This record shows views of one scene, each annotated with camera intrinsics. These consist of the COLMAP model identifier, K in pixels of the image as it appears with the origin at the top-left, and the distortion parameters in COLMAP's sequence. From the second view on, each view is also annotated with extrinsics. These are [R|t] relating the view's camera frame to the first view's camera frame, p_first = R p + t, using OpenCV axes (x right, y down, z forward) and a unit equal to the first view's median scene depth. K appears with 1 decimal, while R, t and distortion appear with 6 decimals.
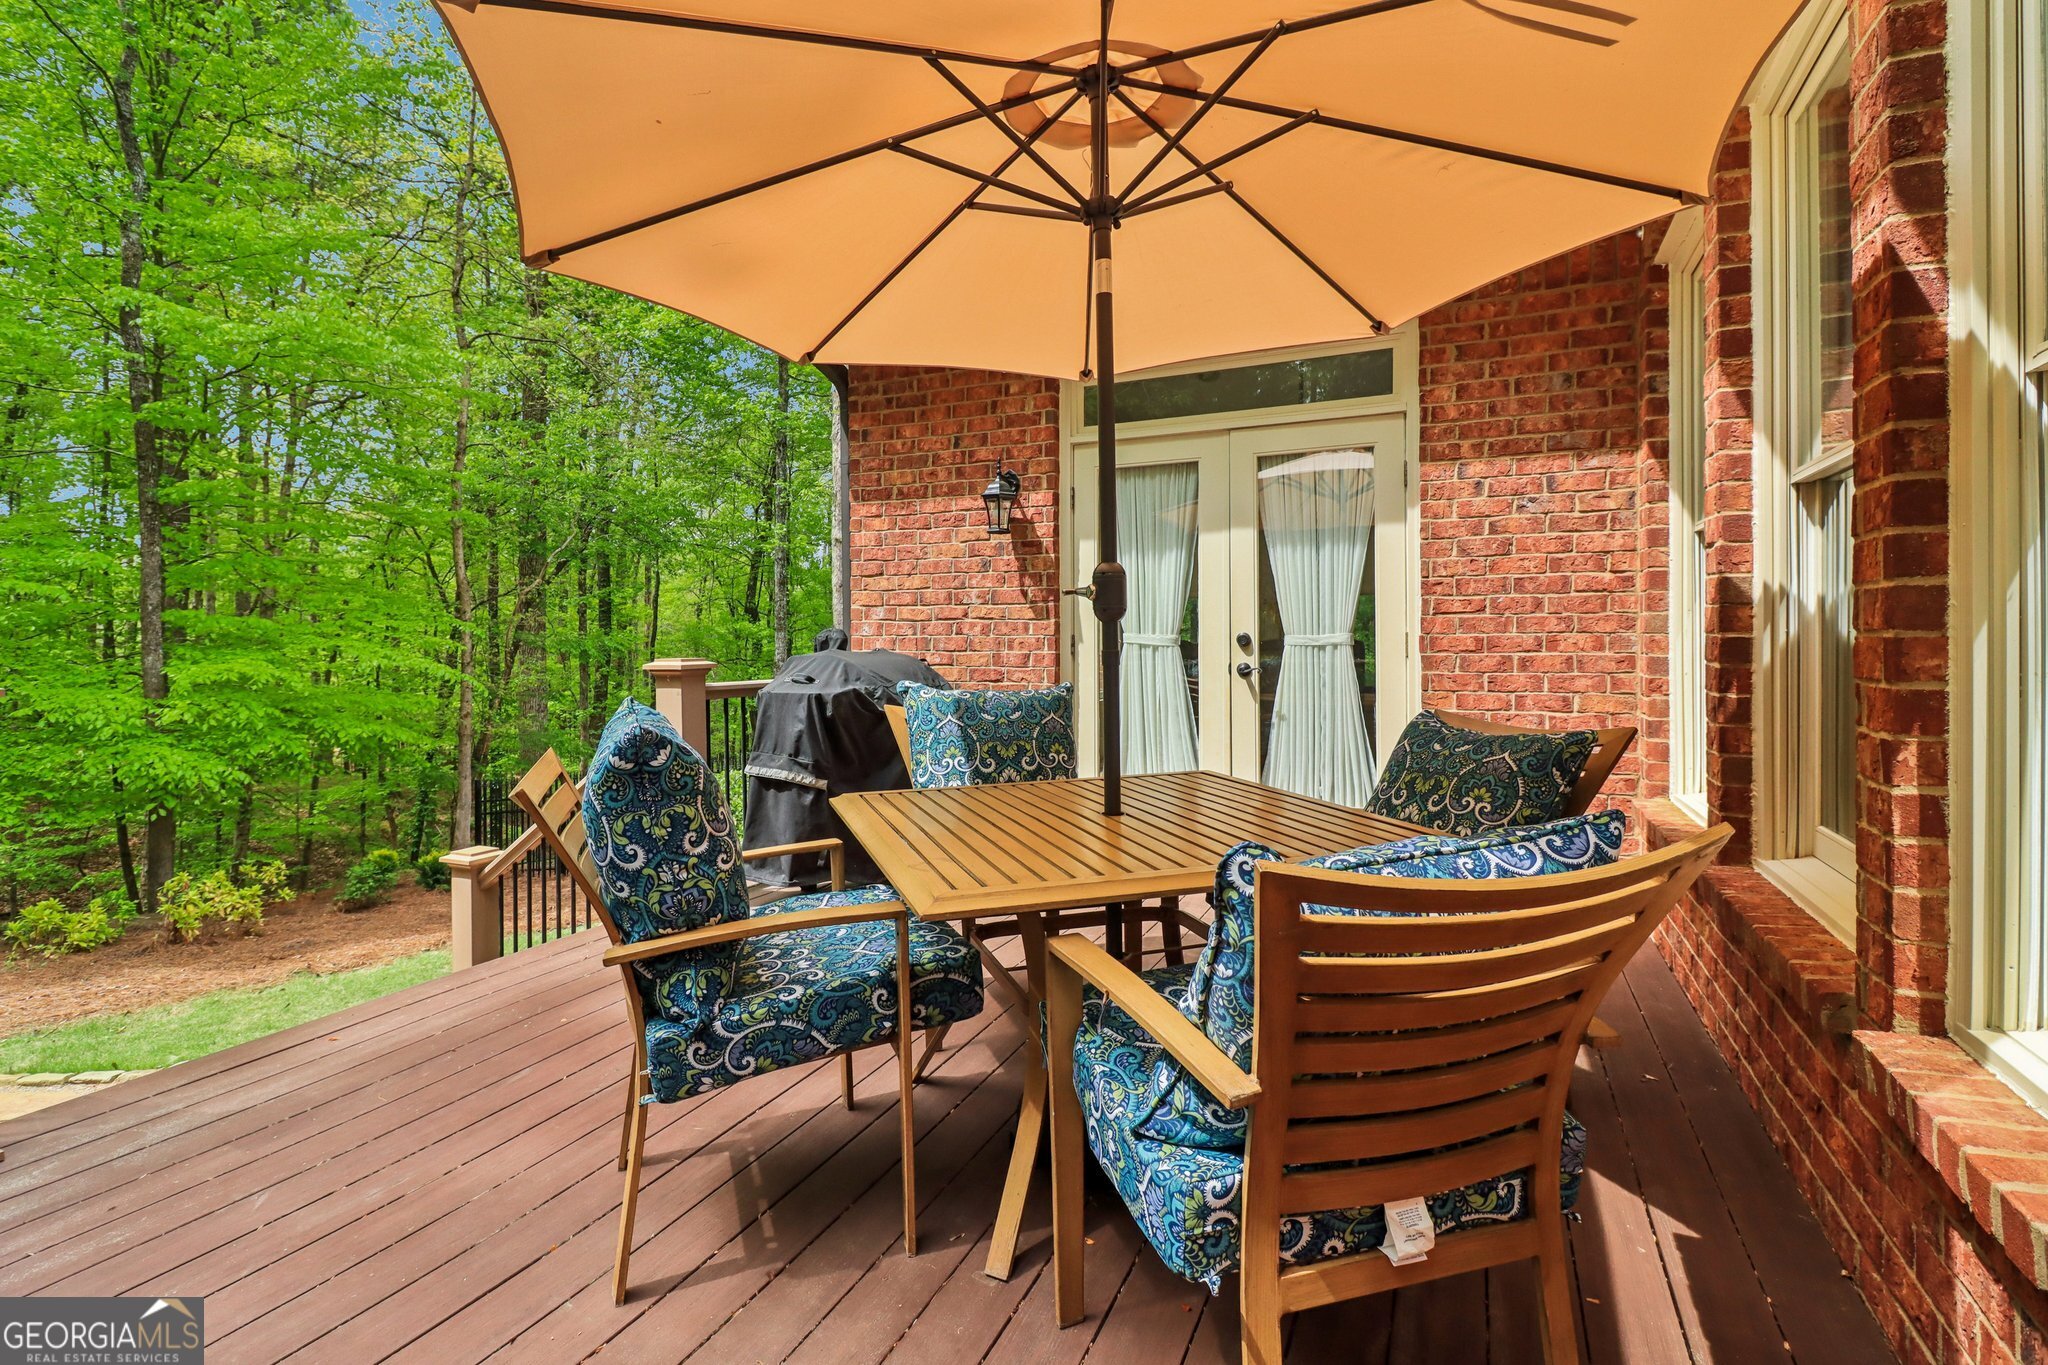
lens RADIAL K [[962.6, 0, 1063.4], [0, 962.6, 645.4], [0, 0, 1]] dist [-0.008919, -0.001275]
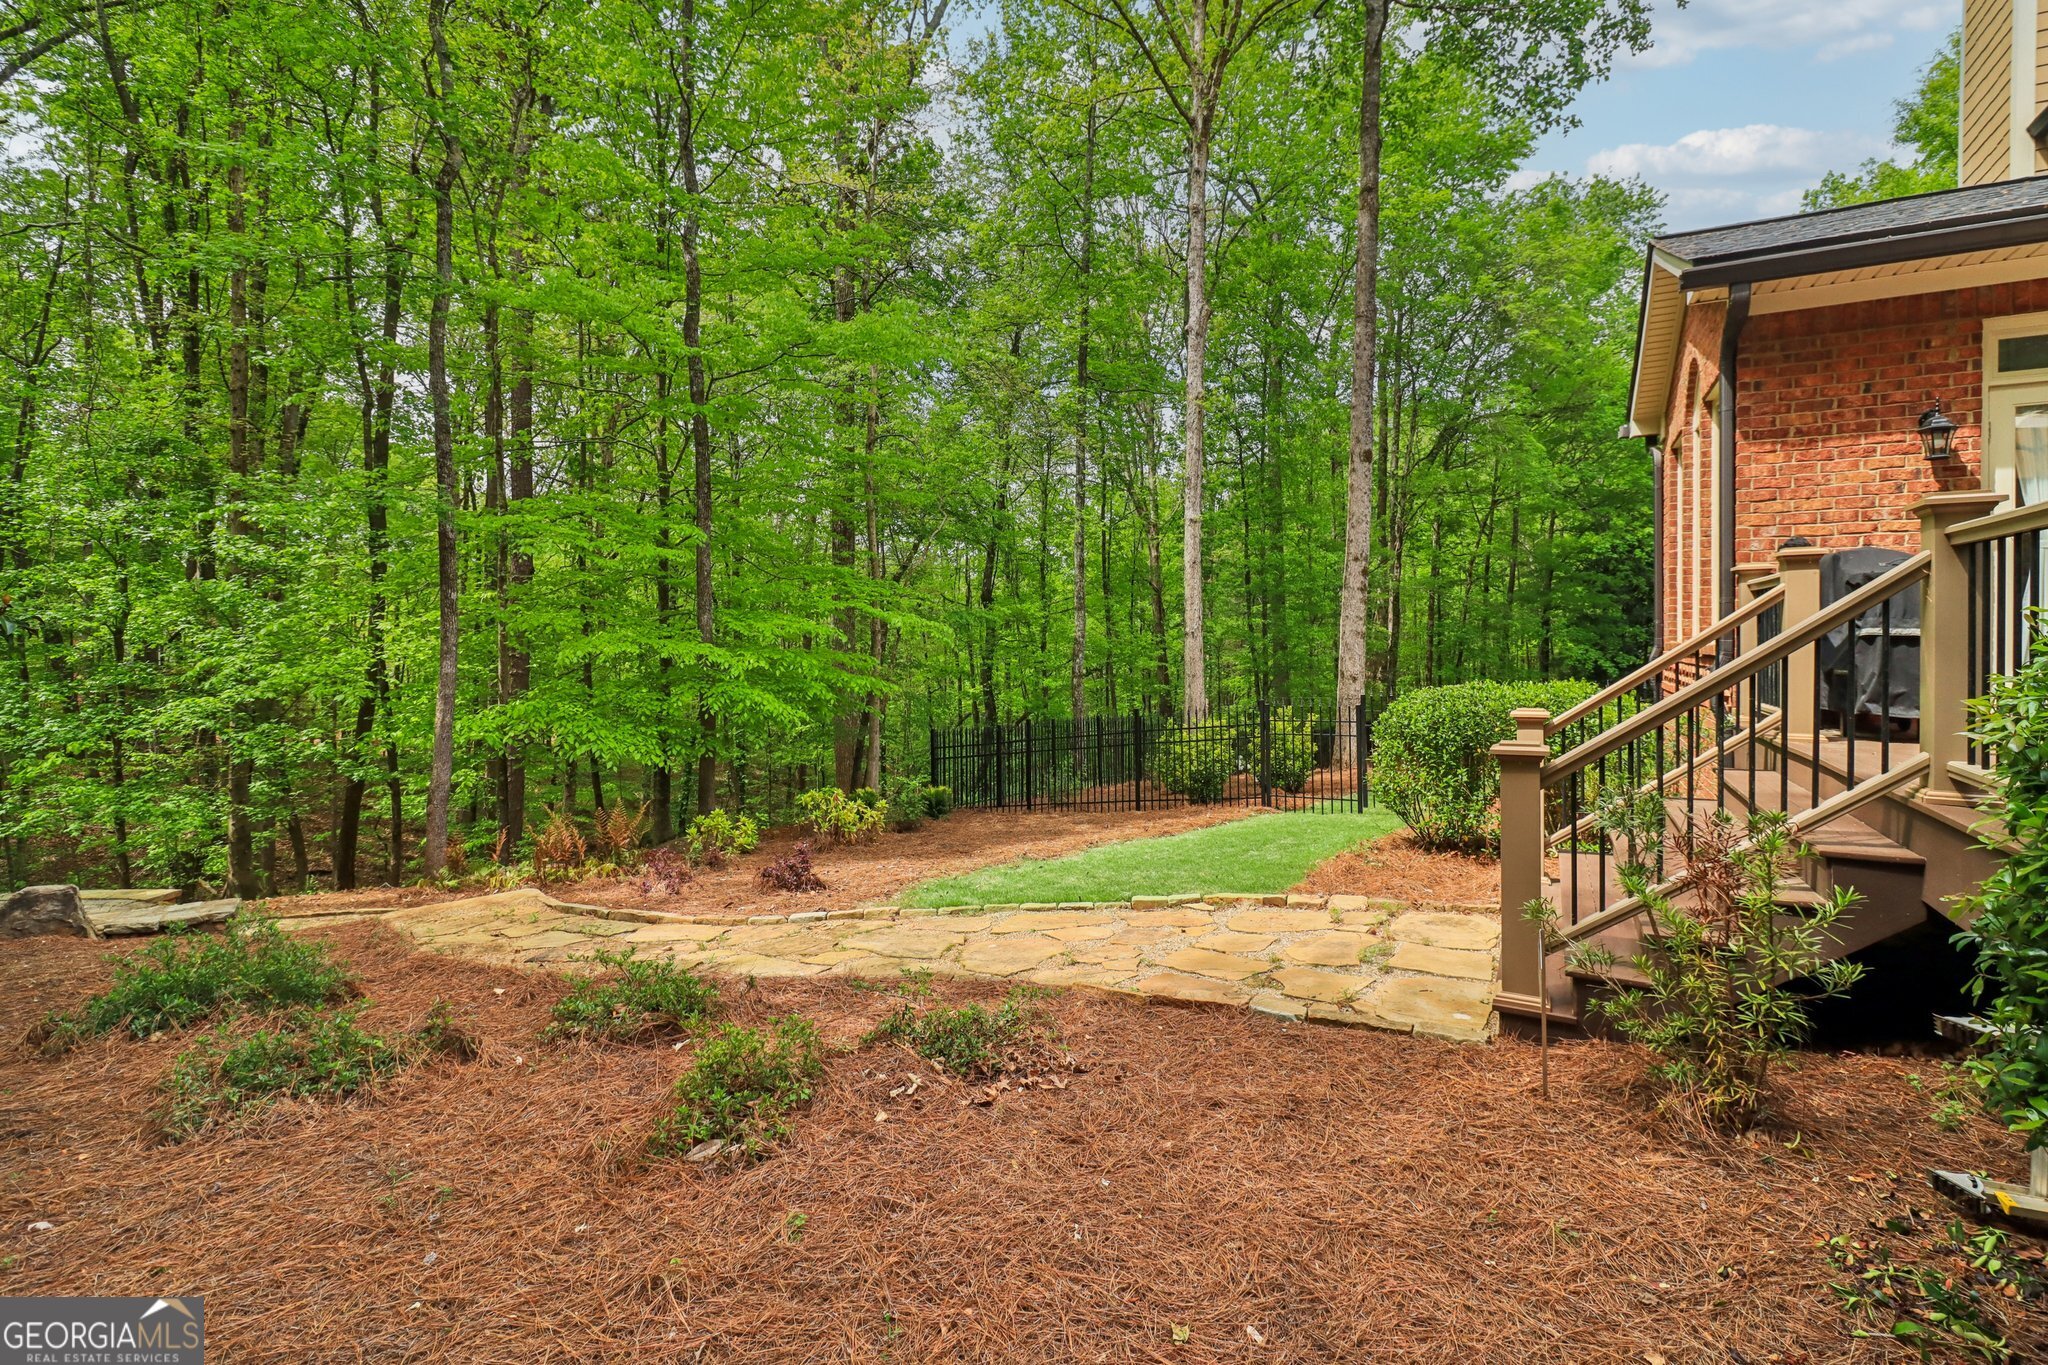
lens RADIAL K [[951.2, 0, 1032.1], [0, 951.2, 650.1], [0, 0, 1]] dist [0.024292, -0.012128]
pose [[0.997616, 0.003437, -0.068928, -1.221704], [-0.003725, 0.999985, -0.004043, 0.147578], [0.068913, 0.004291, 0.997613, -0.330221]]
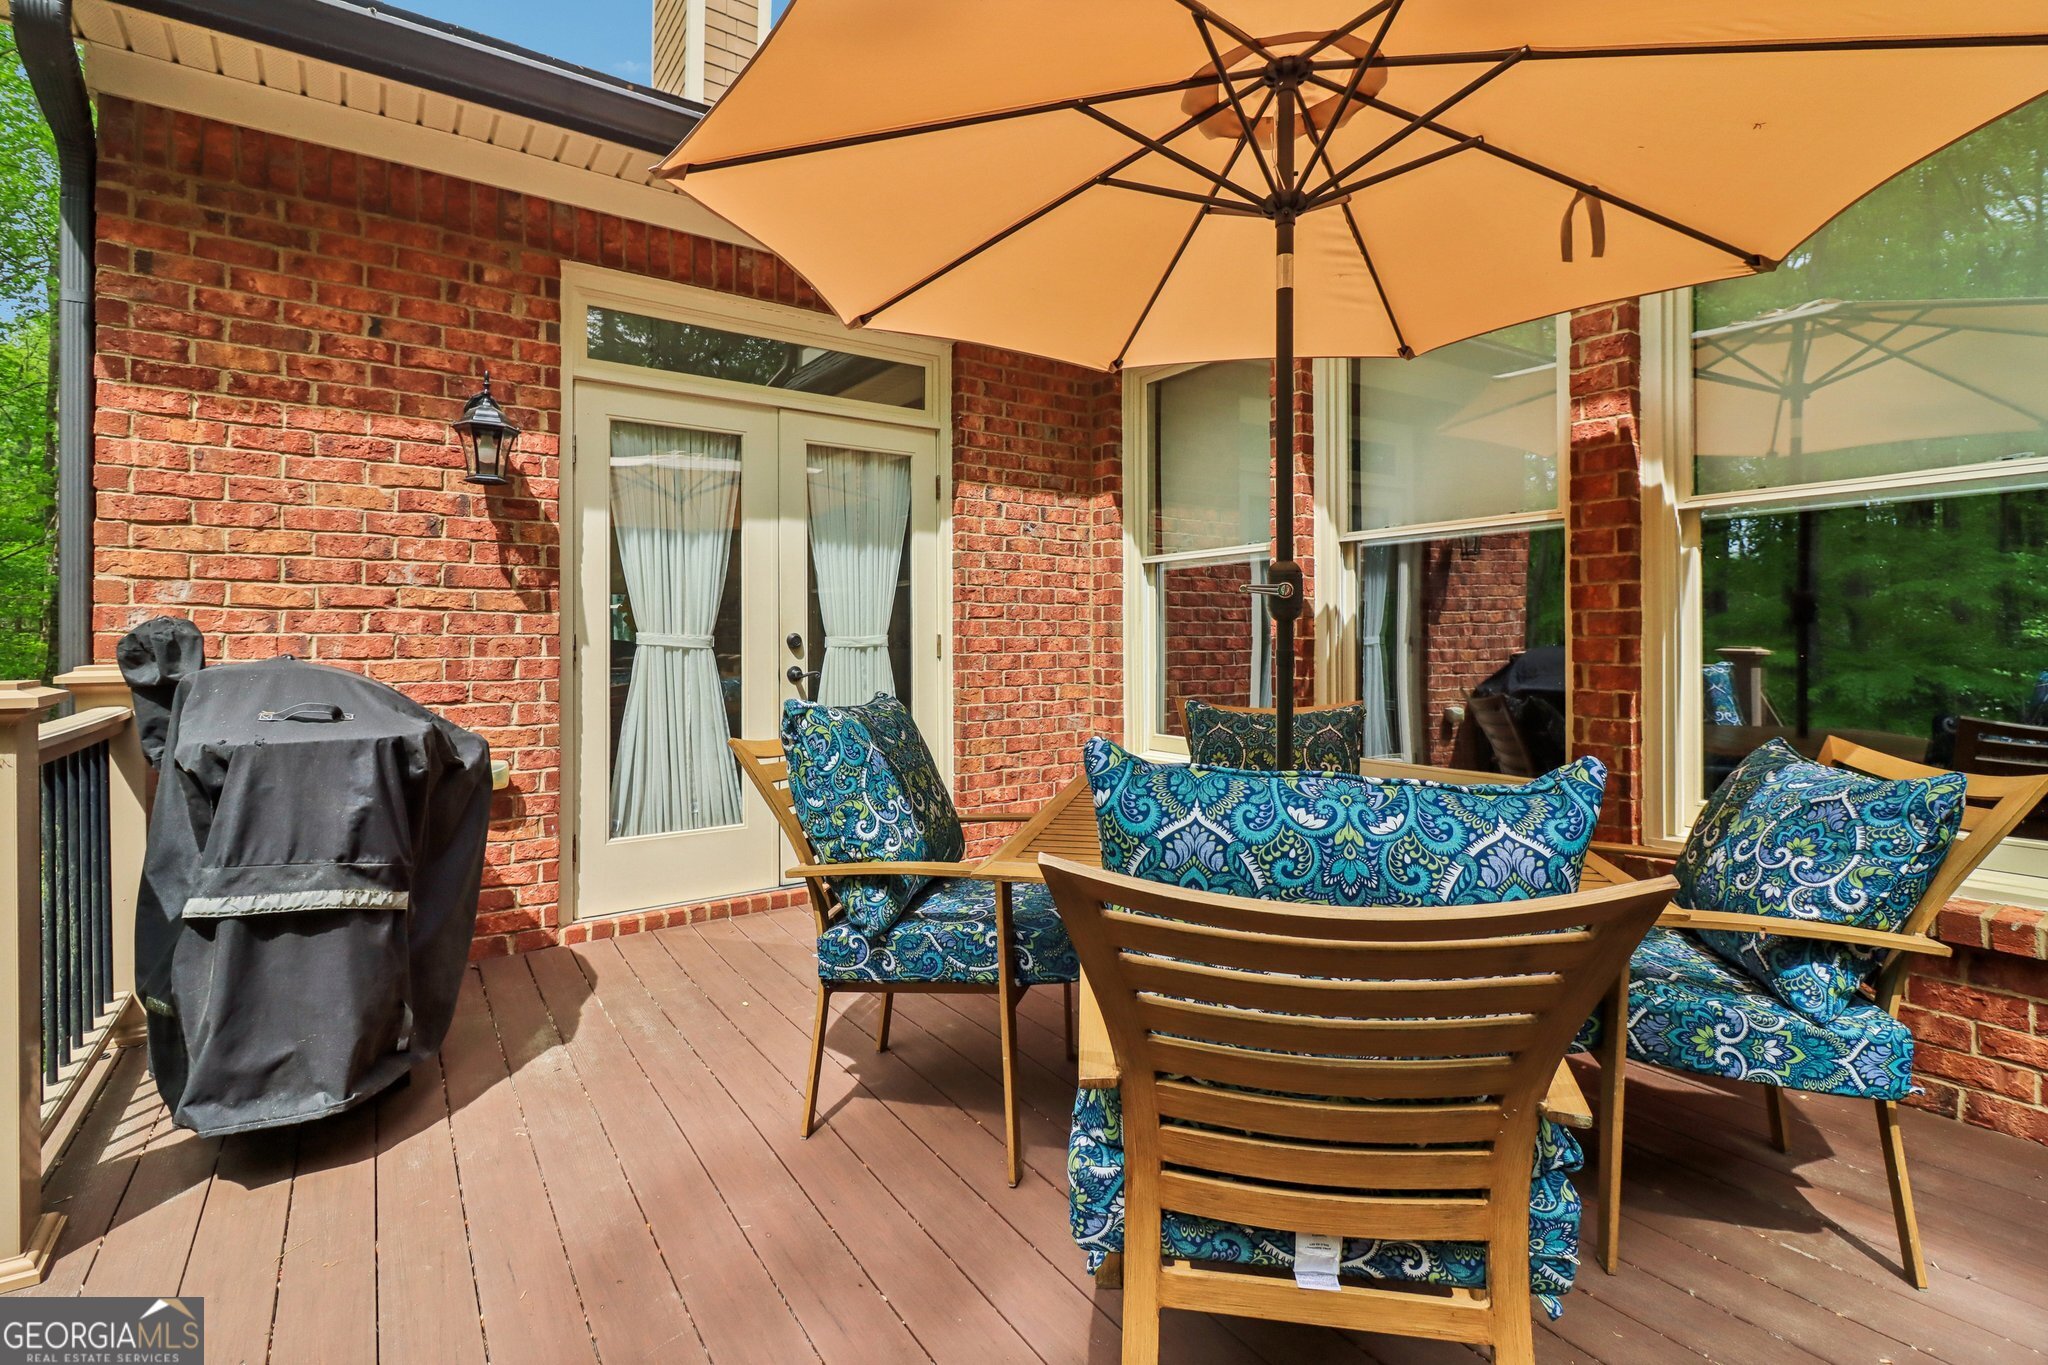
lens RADIAL K [[913.6, 0, 1018.8], [0, 913.6, 637.2], [0, 0, 1]] dist [0.014120, -0.014667]
pose [[0.528199, 0.006589, 0.849095, -0.446900], [0.005407, 0.999924, -0.011123, 0.001056], [-0.849103, 0.010466, 0.528123, 0.368424]]
